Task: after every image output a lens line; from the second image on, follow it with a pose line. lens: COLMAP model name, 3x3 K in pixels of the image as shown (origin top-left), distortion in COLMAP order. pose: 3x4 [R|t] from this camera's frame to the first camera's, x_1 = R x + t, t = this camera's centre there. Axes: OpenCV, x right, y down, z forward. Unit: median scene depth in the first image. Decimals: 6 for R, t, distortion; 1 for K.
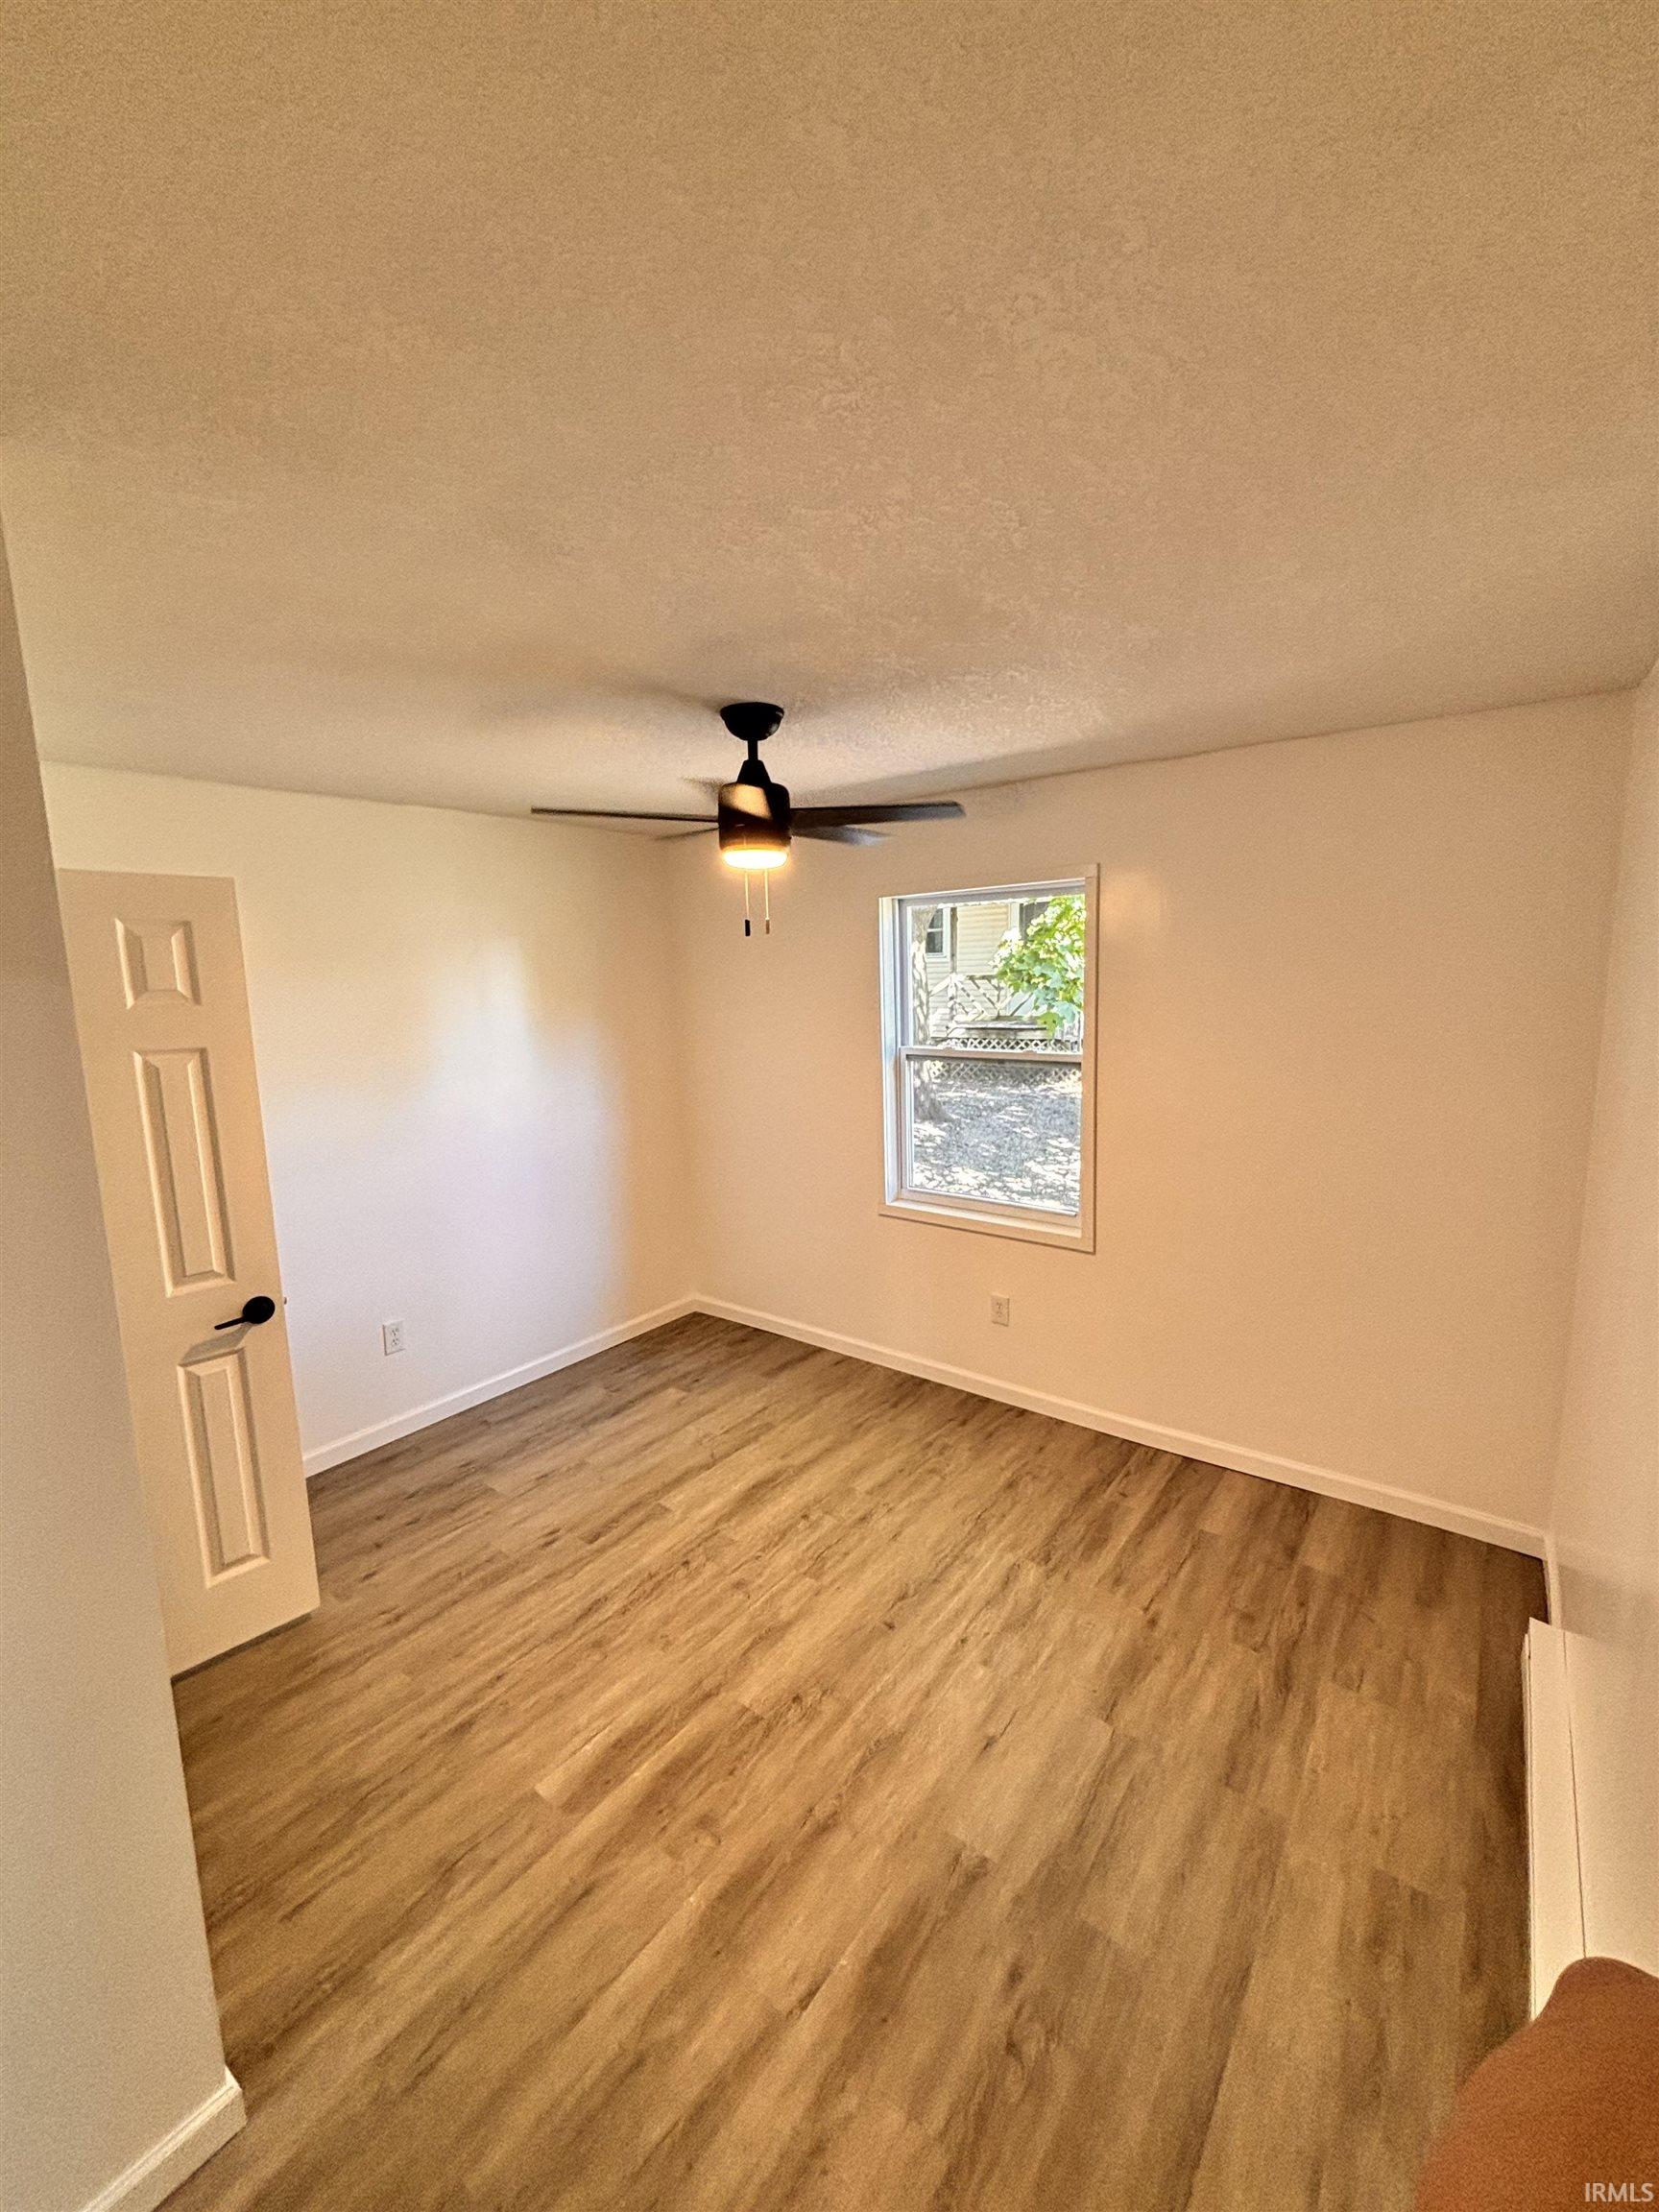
lens RADIAL K [[898.7, 0, 835.1], [0, 898.7, 1101.2], [0, 0, 1]] dist [-0.007681, 0.005711]
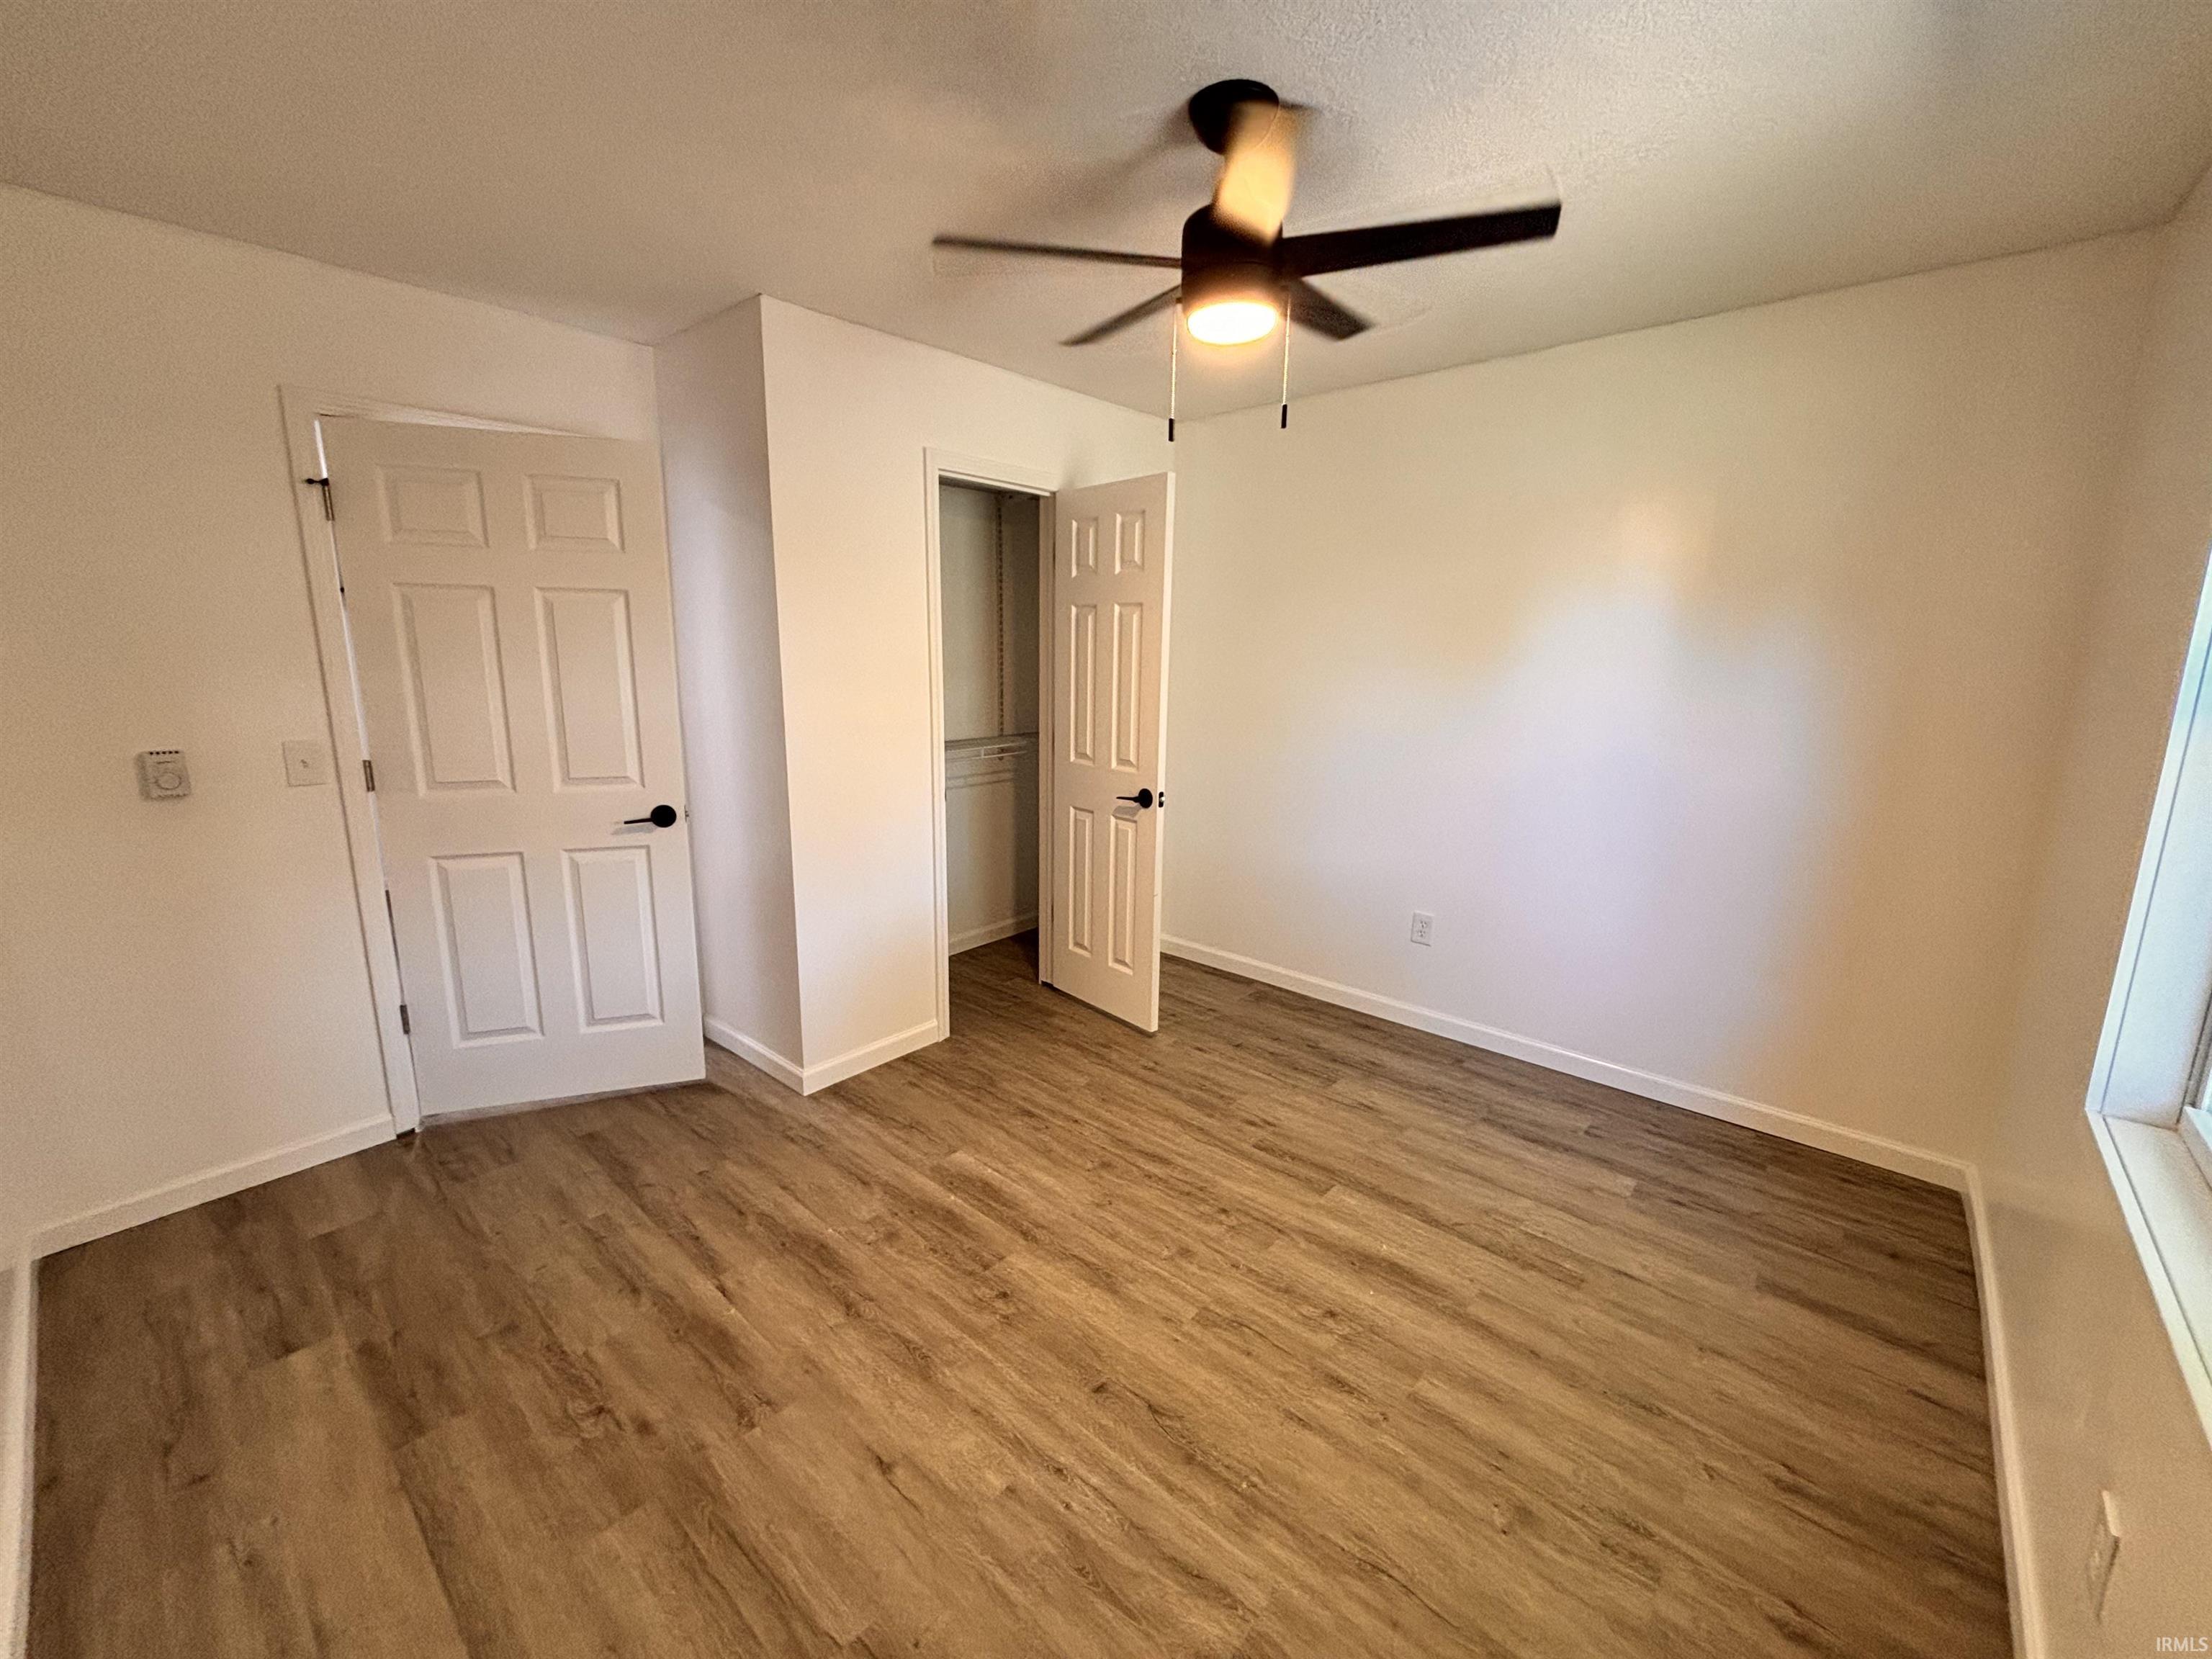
lens RADIAL K [[898.7, 0, 1106.0], [0, 898.7, 829.5], [0, 0, 1]] dist [-0.007681, 0.005711]
pose [[-0.075136, 0.230842, -0.970086, 0.674484], [-0.155738, 0.958181, 0.240072, -0.037766], [0.984937, 0.169117, -0.036043, 0.953645]]
